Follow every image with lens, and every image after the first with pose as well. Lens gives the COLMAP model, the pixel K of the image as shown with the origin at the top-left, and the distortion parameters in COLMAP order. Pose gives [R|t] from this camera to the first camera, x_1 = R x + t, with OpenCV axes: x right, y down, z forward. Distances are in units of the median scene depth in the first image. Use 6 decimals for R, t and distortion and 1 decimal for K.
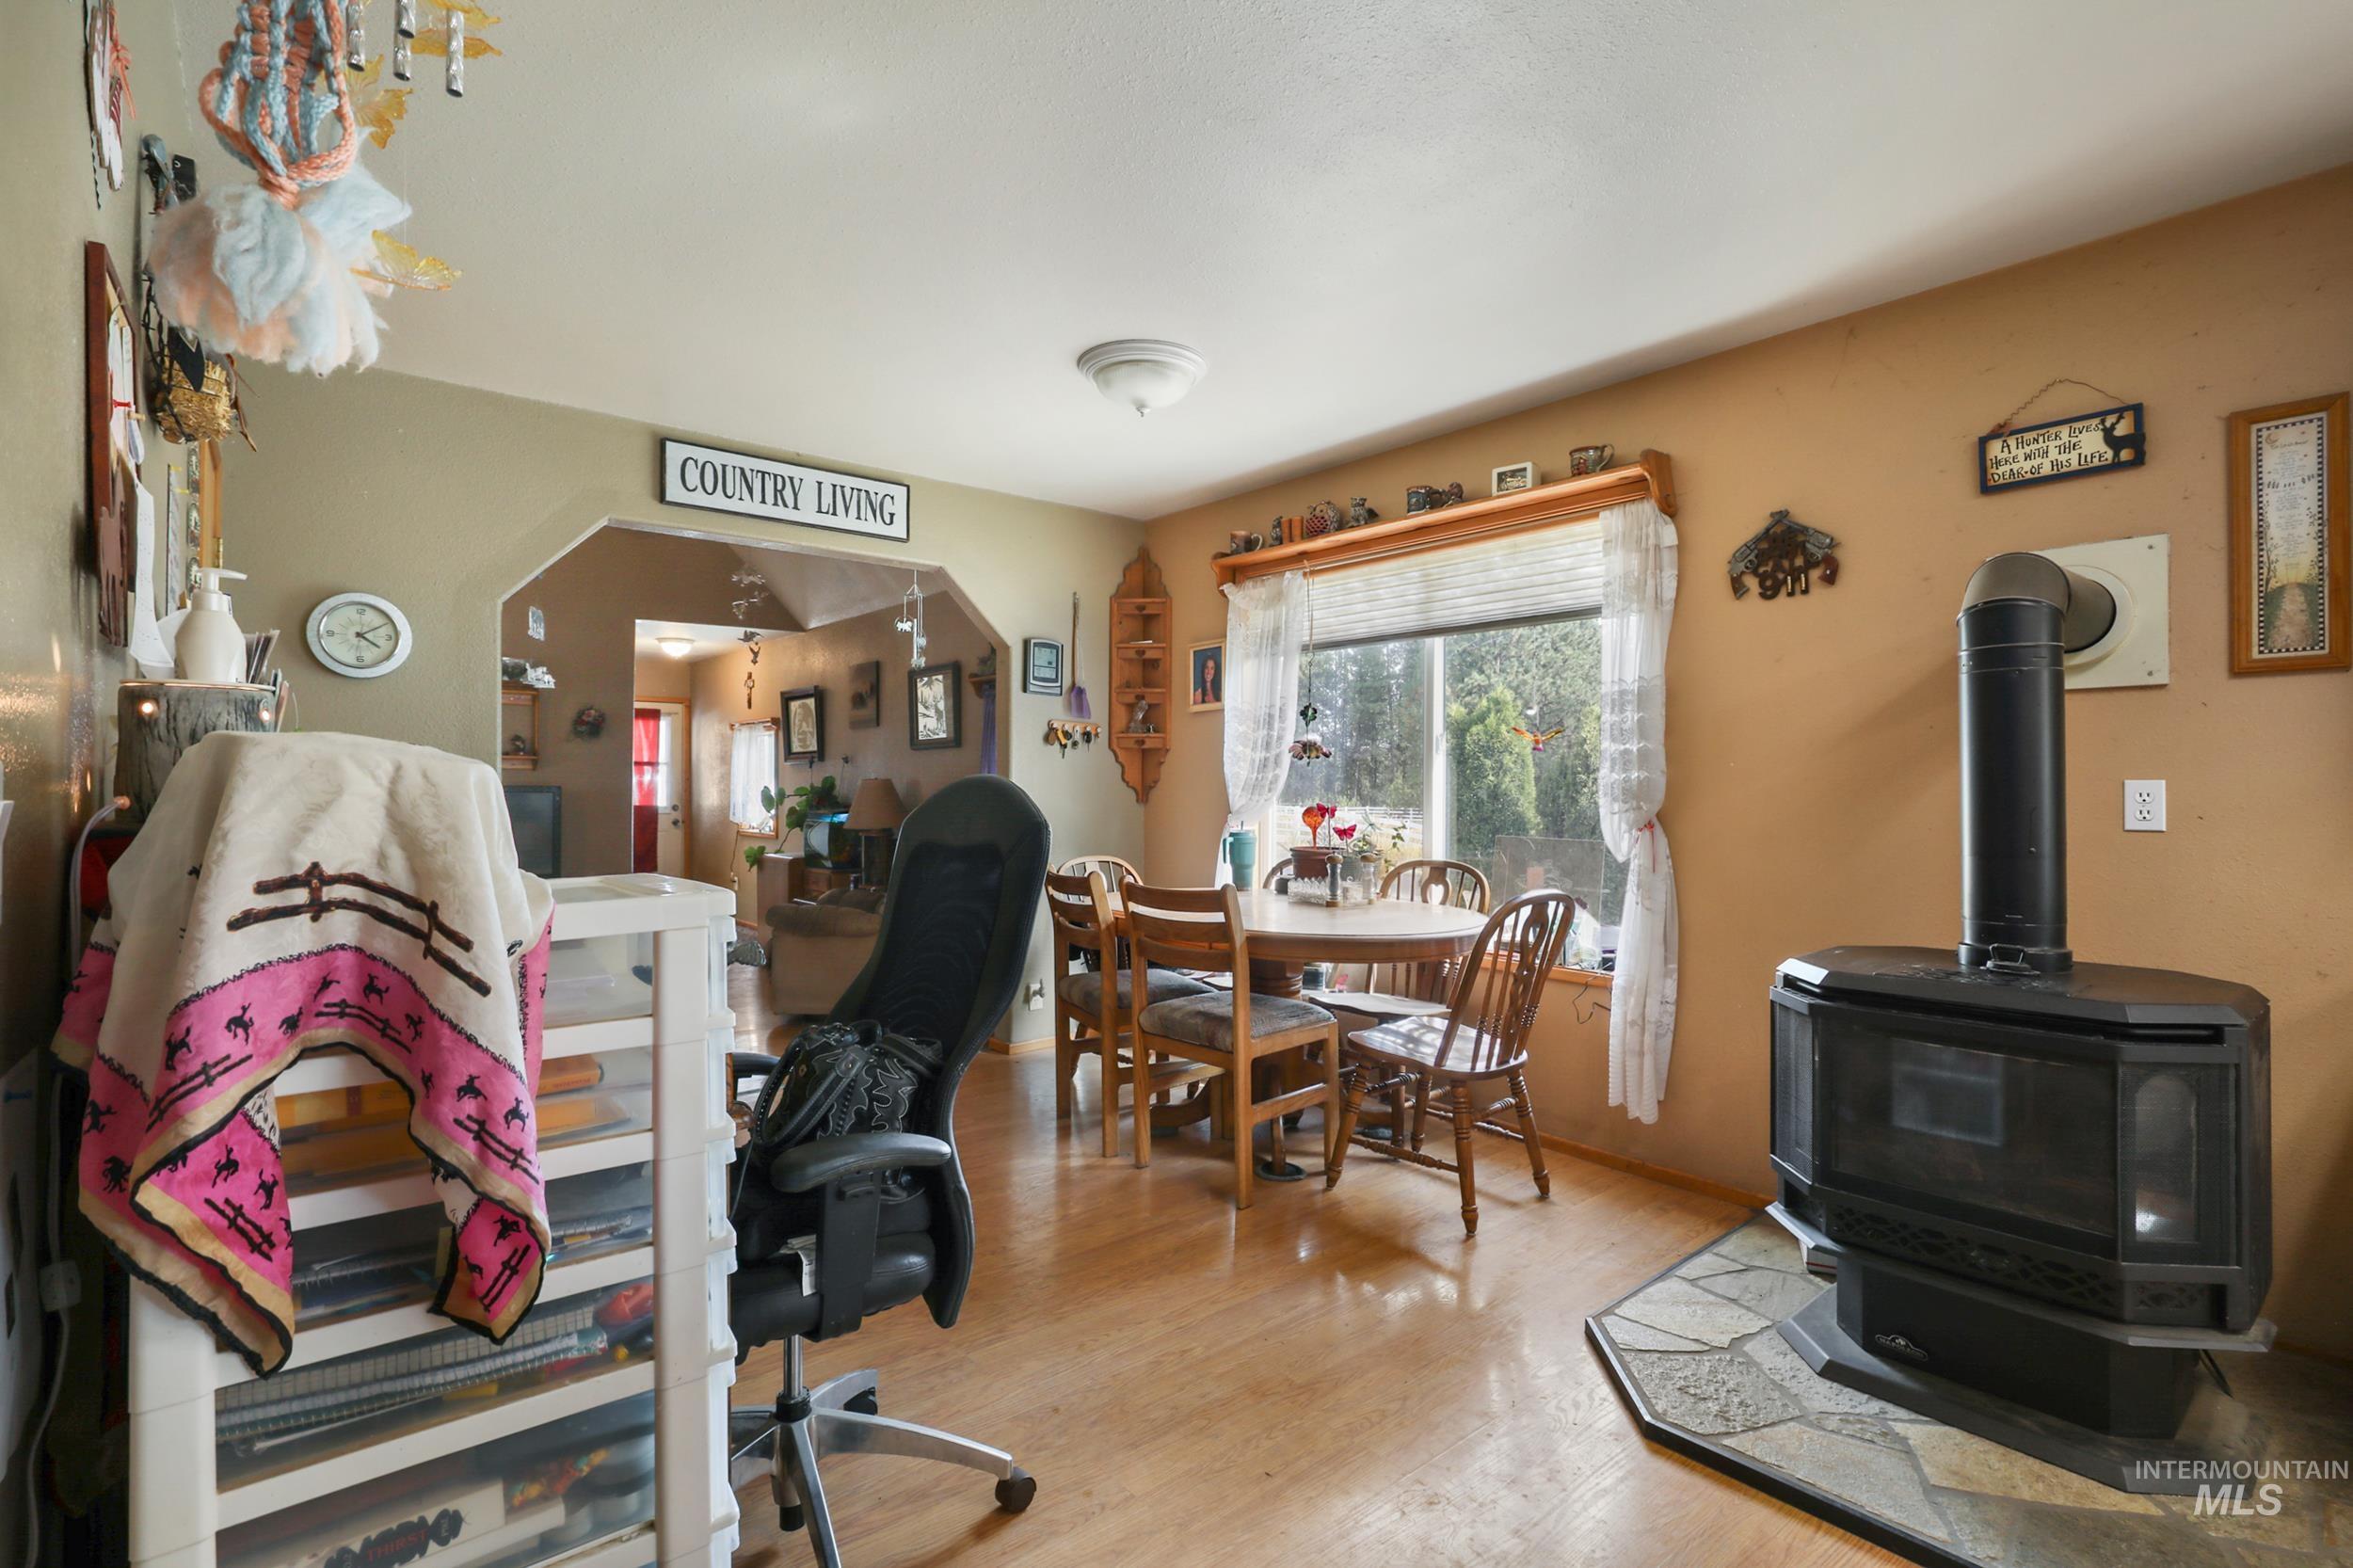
lens RADIAL K [[1073.1, 0, 1188.7], [0, 1073.1, 786.5], [0, 0, 1]] dist [0.001540, 0.000639]
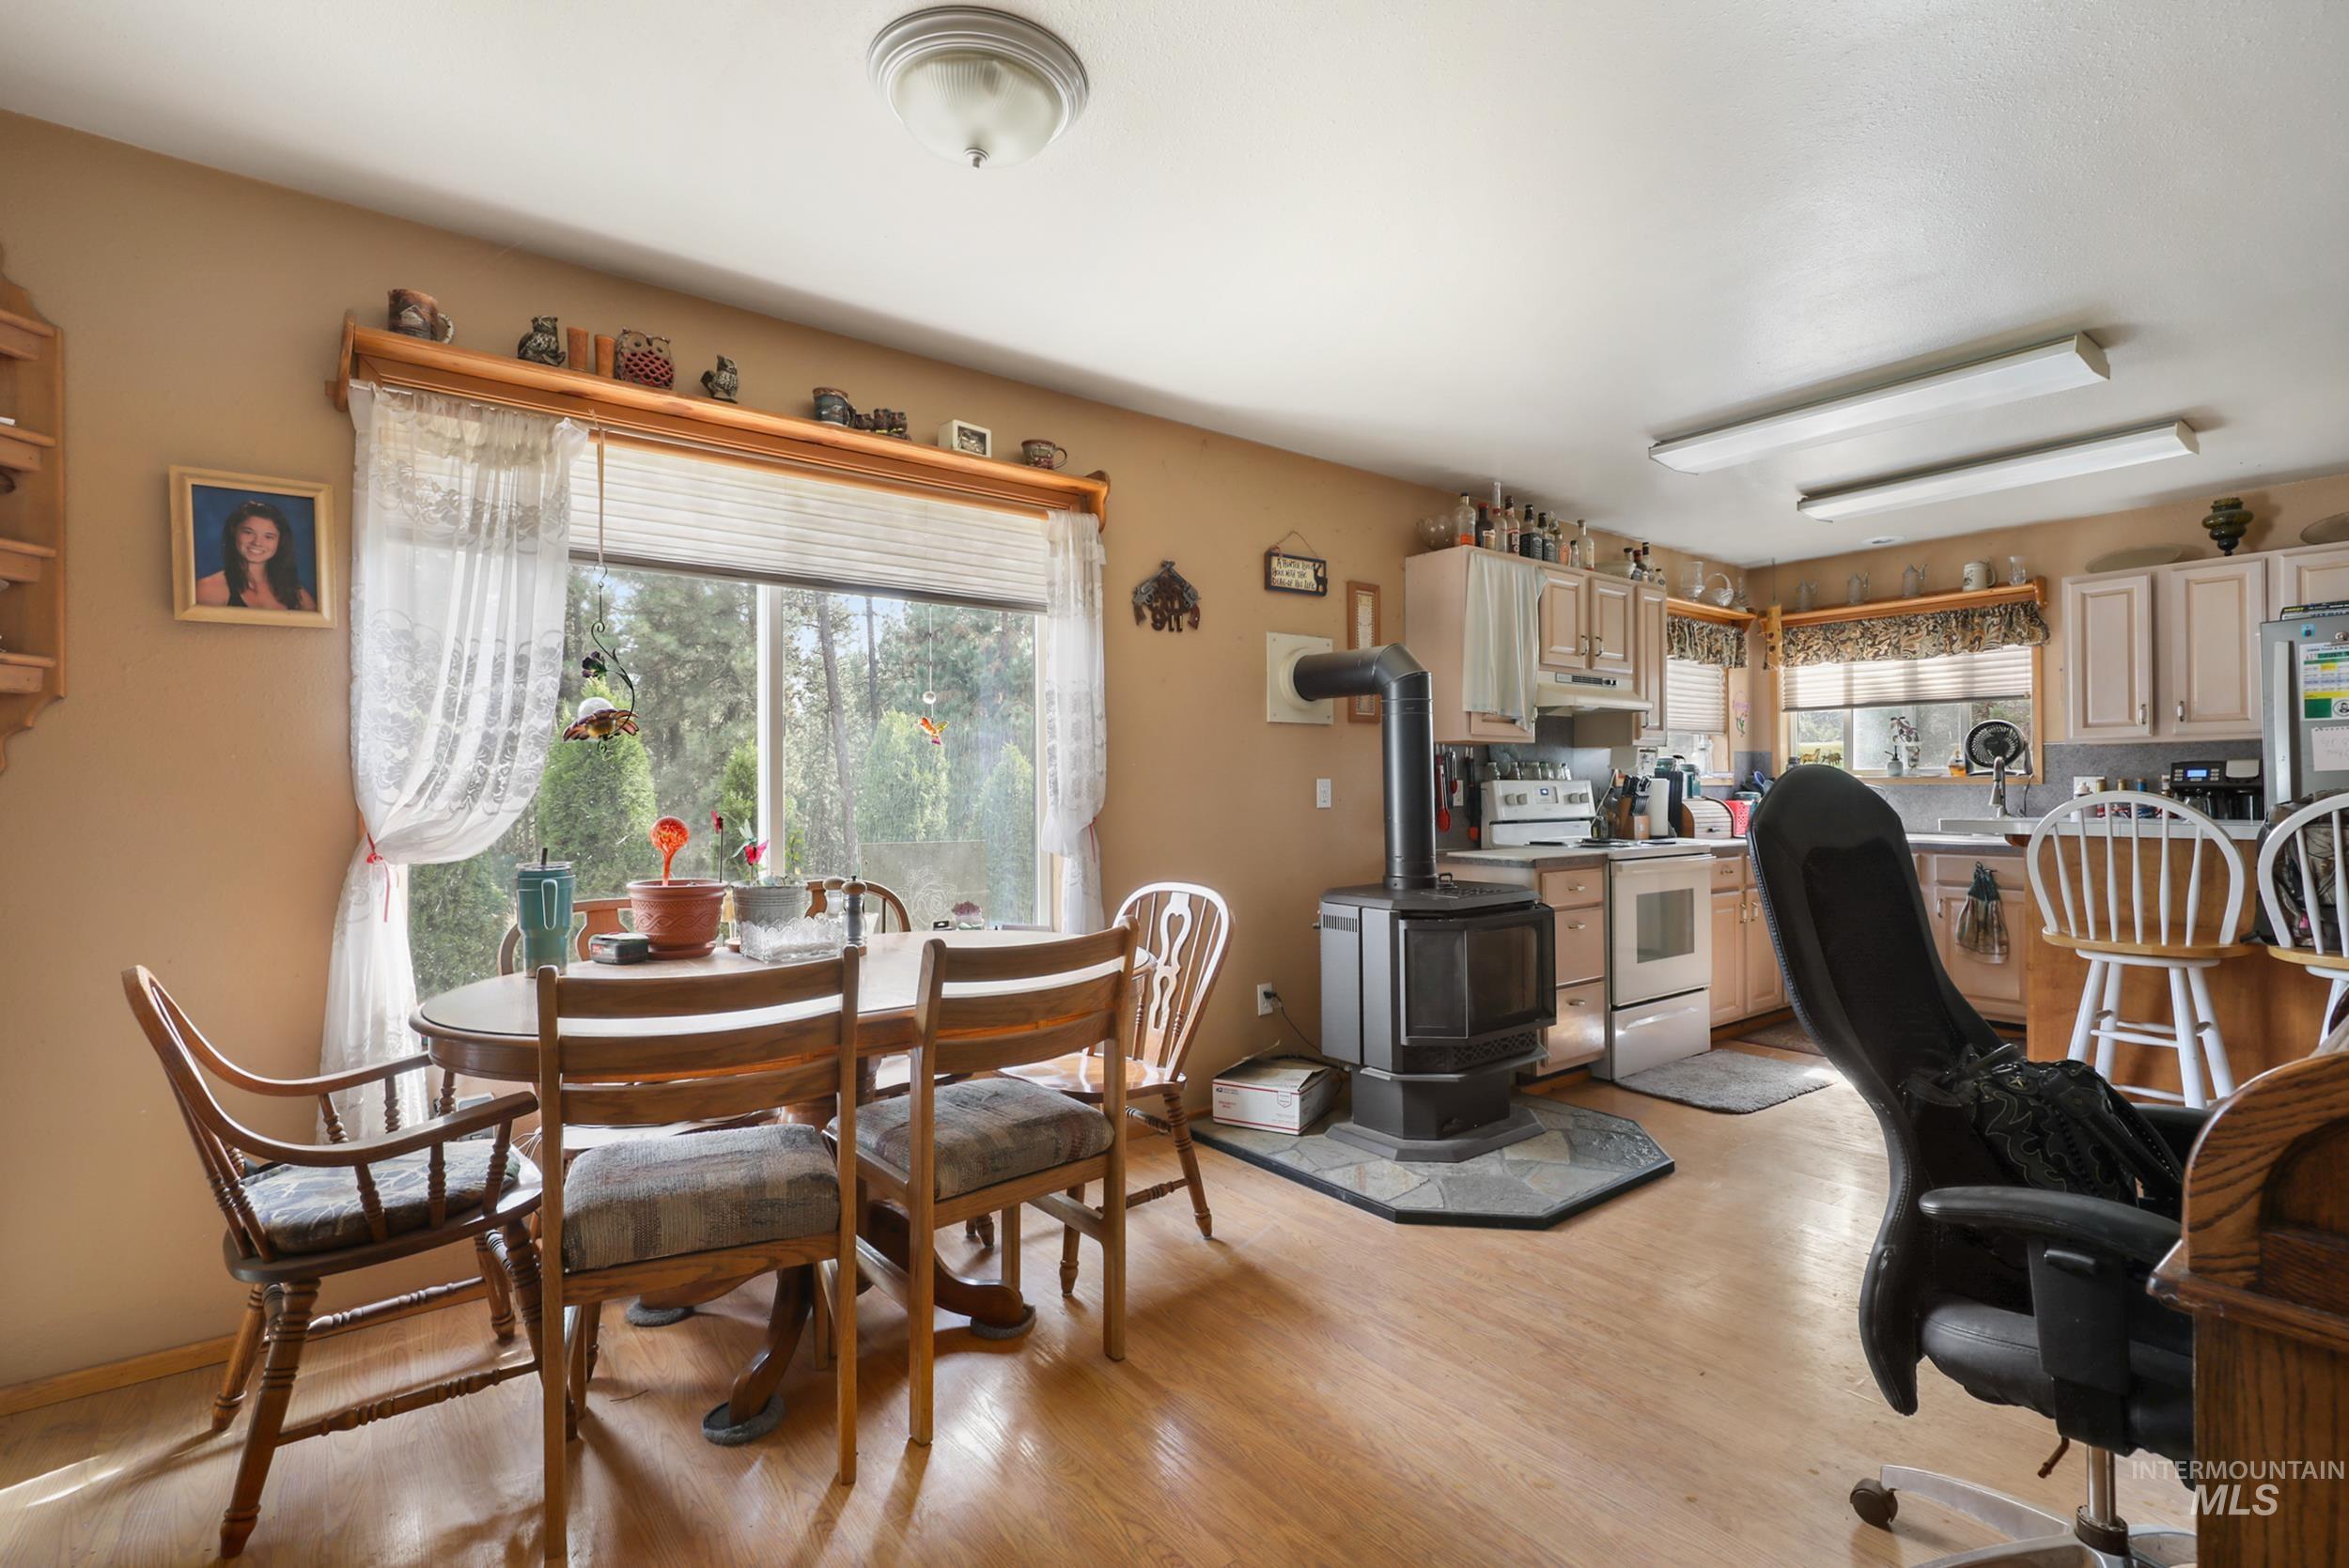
lens RADIAL K [[1071.3, 0, 1181.2], [0, 1071.3, 778.6], [0, 0, 1]] dist [0.001540, 0.000639]
pose [[0.050201, -0.005970, 0.998721, -0.639168], [-0.001883, 0.999980, 0.006072, -0.012135], [-0.998737, -0.002186, 0.050189, 0.860201]]
